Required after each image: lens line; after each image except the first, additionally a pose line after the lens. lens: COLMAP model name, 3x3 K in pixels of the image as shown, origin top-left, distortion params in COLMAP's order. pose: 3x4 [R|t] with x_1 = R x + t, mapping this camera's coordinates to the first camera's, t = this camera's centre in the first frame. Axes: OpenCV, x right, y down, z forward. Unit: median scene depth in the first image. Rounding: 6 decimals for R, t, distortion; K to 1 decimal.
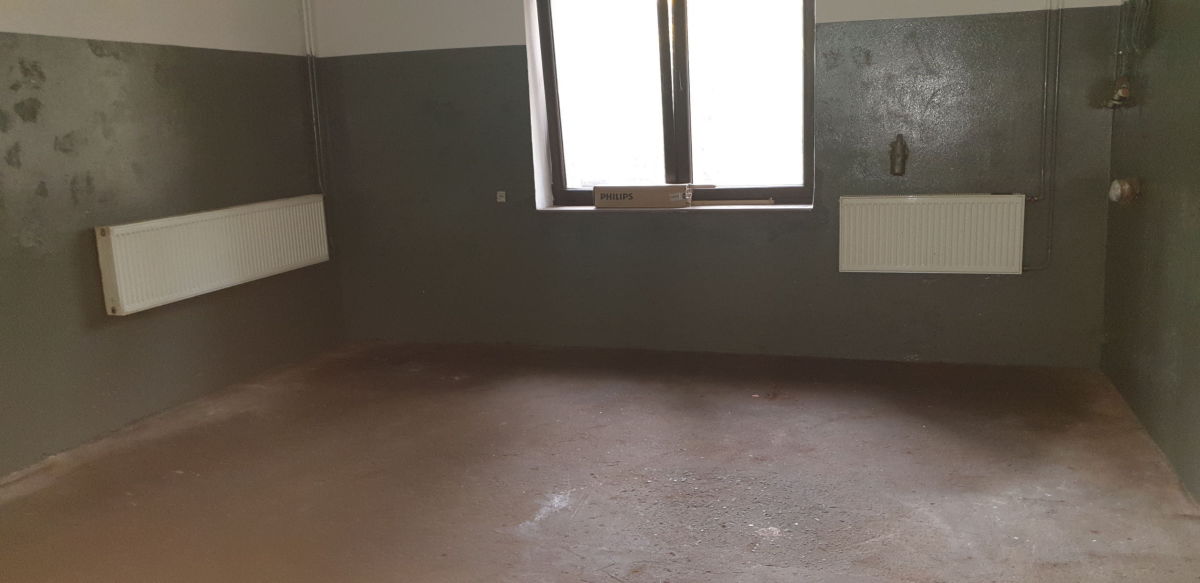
lens RADIAL K [[865.8, 0, 601.7], [0, 865.8, 285.5], [0, 0, 1]] dist [0.003736, -0.000768]
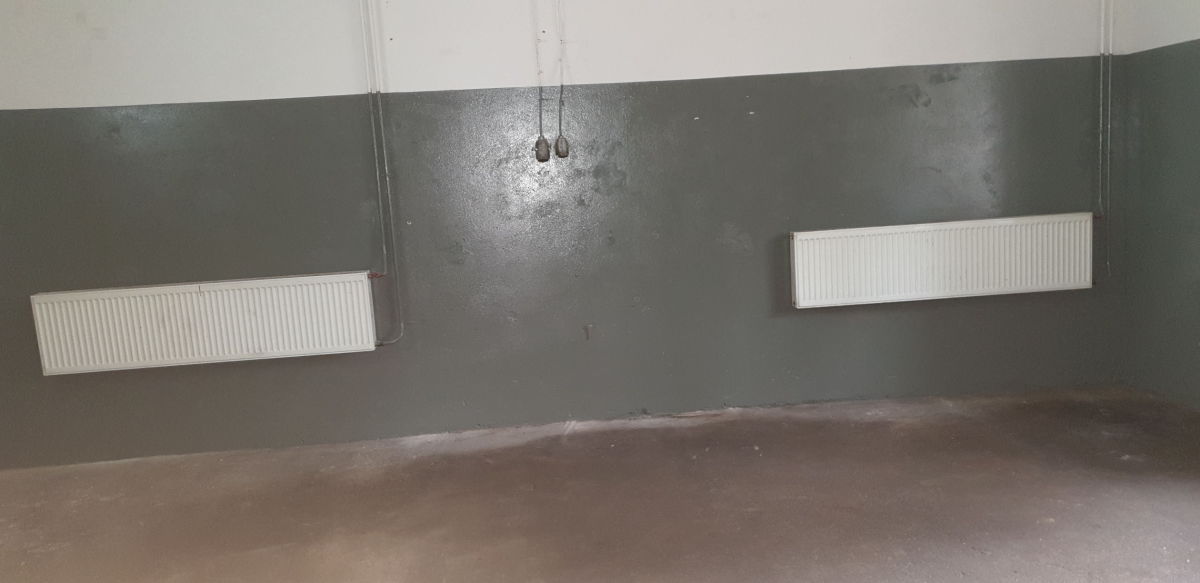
lens RADIAL K [[865.8, 0, 601.7], [0, 865.8, 285.5], [0, 0, 1]] dist [0.003736, -0.000768]
pose [[0.405981, 0.141062, -0.902929, 0.392189], [-0.132094, 0.986698, 0.094755, -0.072197], [0.904285, 0.080803, 0.419214, 0.271036]]
